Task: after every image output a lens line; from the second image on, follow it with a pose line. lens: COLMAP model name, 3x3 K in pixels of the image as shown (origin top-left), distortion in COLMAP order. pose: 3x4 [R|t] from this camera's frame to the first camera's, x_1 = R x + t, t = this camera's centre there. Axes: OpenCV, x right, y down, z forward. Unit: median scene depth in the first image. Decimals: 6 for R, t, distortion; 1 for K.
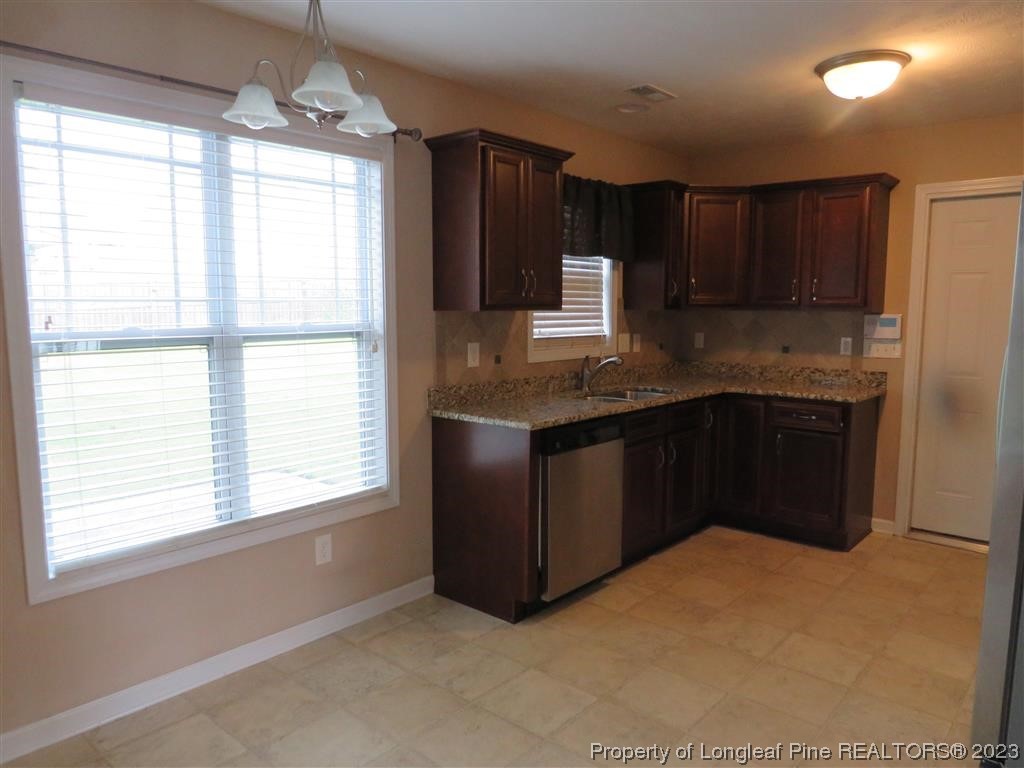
lens RADIAL K [[728.5, 0, 509.5], [0, 728.5, 387.9], [0, 0, 1]] dist [-0.029587, 0.002031]
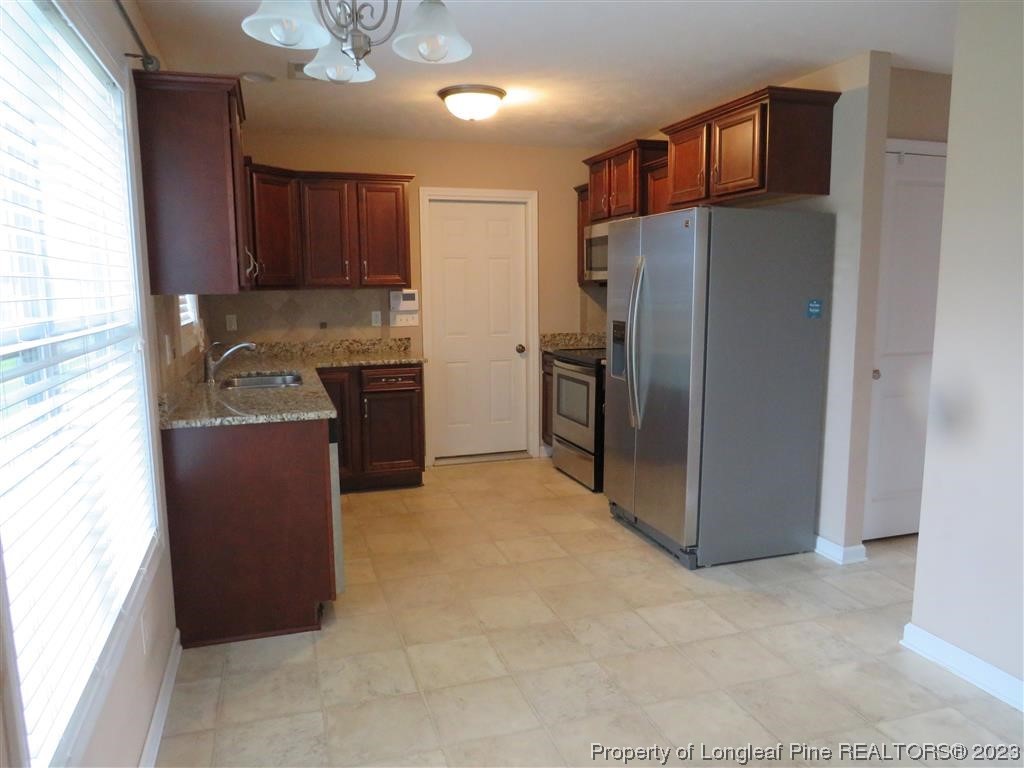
lens RADIAL K [[728.5, 0, 508.4], [0, 728.5, 382.1], [0, 0, 1]] dist [-0.029587, 0.002031]
pose [[0.512194, -0.126442, 0.849512, -0.467177], [0.109929, 0.990620, 0.081165, -0.029451], [-0.851806, 0.051814, 0.521289, 0.219137]]
